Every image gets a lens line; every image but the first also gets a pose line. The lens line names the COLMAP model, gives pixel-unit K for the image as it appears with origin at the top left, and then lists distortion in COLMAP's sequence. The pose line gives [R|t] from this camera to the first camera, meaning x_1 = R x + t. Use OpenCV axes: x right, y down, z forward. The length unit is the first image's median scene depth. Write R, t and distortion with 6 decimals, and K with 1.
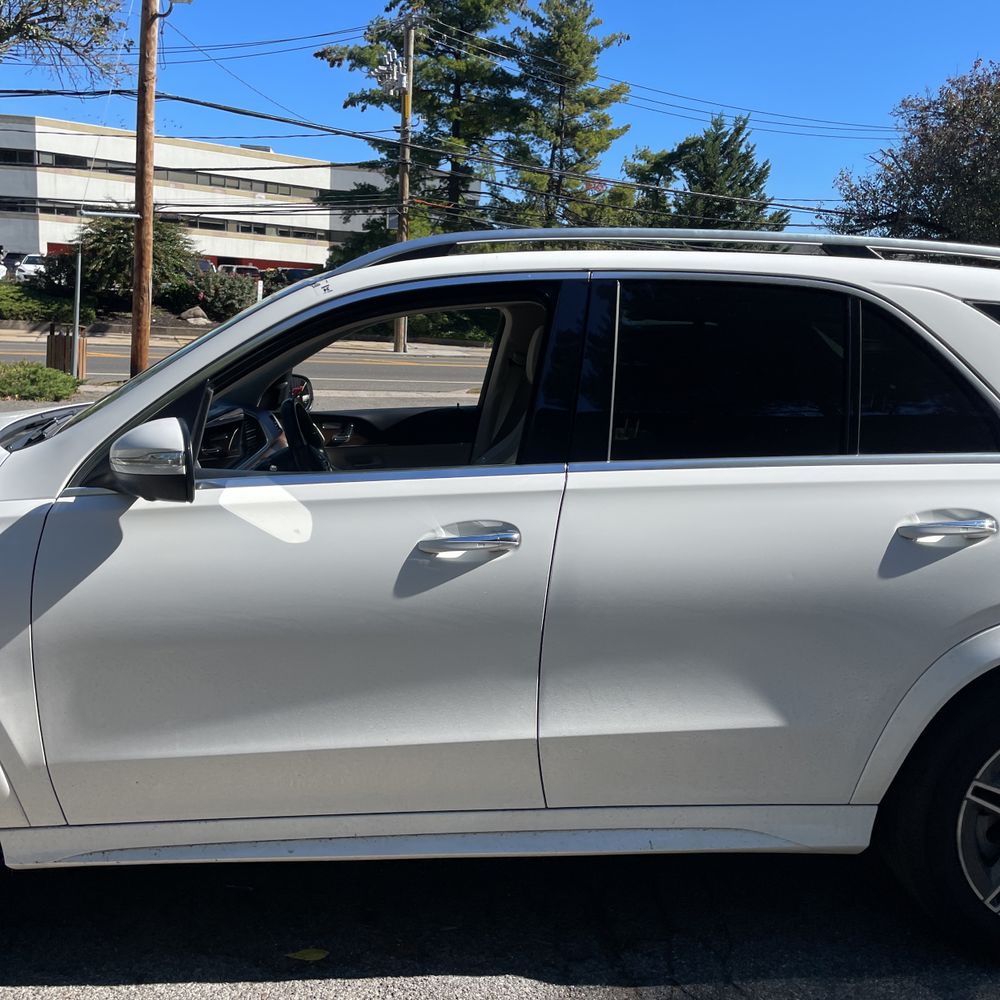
lens RADIAL K [[1025.2, 0, 489.3], [0, 1025.2, 497.8], [0, 0, 1]] dist [0.080680, -0.091298]
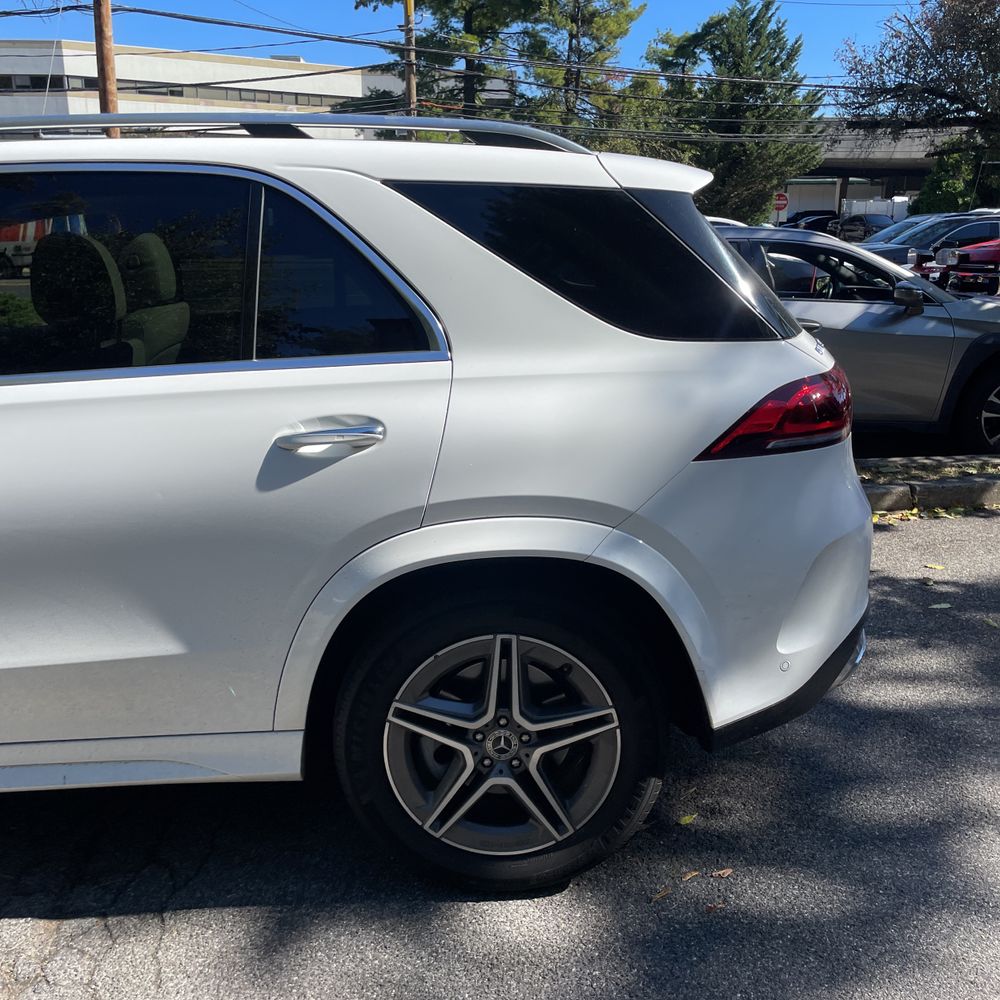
lens RADIAL K [[1025.2, 0, 489.3], [0, 1025.2, 497.8], [0, 0, 1]] dist [0.080680, -0.091298]
pose [[0.997039, -0.035823, -0.068046, 0.038634], [0.041532, 0.995564, 0.084424, 0.000736], [0.064720, -0.087000, 0.994104, 0.005947]]
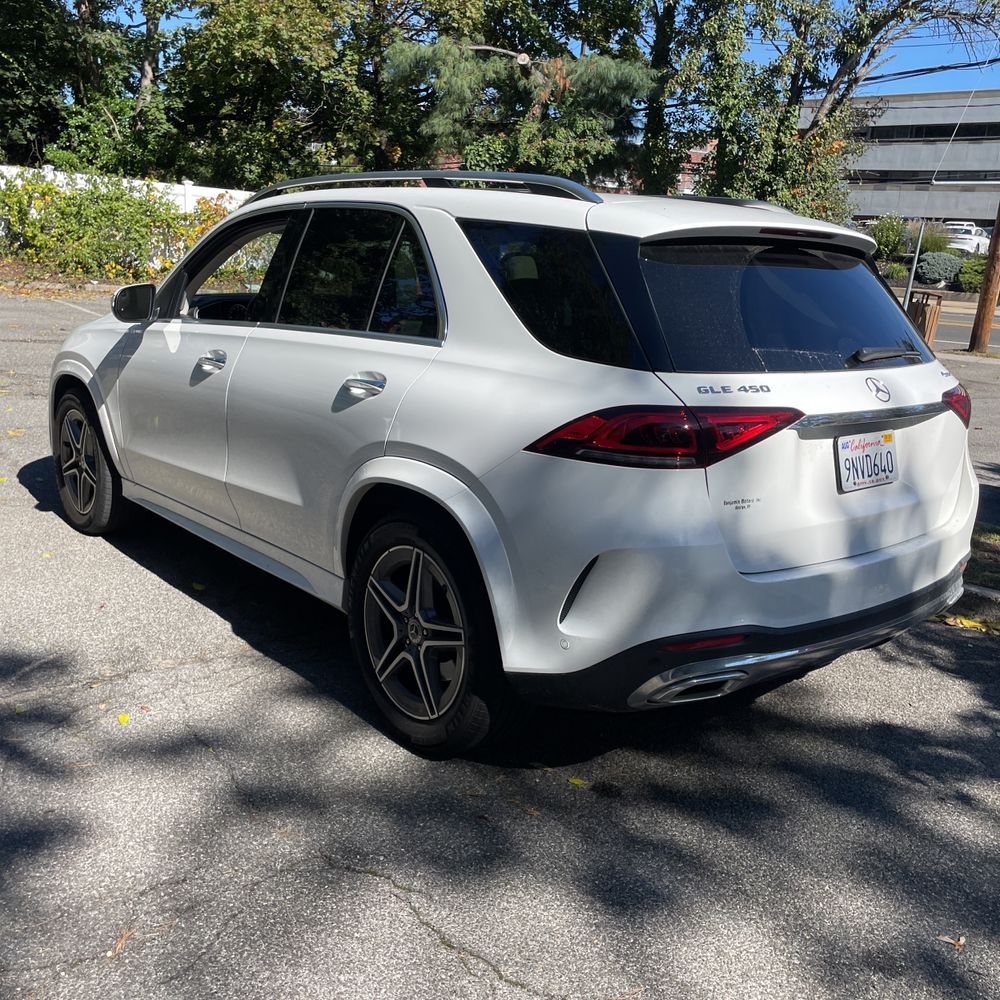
lens RADIAL K [[1017.6, 0, 505.4], [0, 1017.6, 505.3], [0, 0, 1]] dist [0.117212, -0.167172]
pose [[0.585467, 0.191945, -0.787645, 0.099609], [-0.171173, 0.978931, 0.111326, 0.000200], [0.792419, 0.069646, 0.605988, 0.020199]]
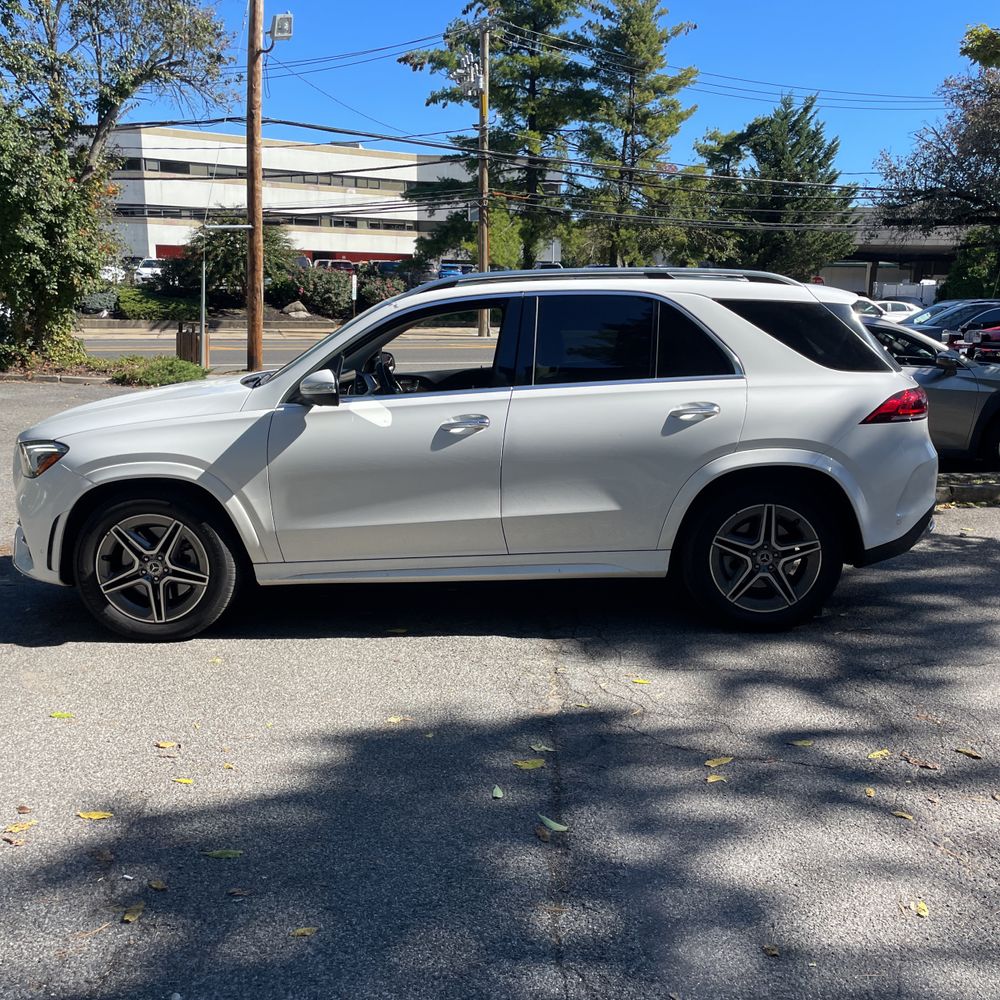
lens RADIAL K [[1017.6, 0, 505.4], [0, 1017.6, 505.3], [0, 0, 1]] dist [0.117212, -0.167172]
pose [[0.996739, -0.023729, -0.077120, 0.012983], [0.025635, 0.999388, 0.023813, 0.009525], [0.076507, -0.025713, 0.996737, -0.064387]]
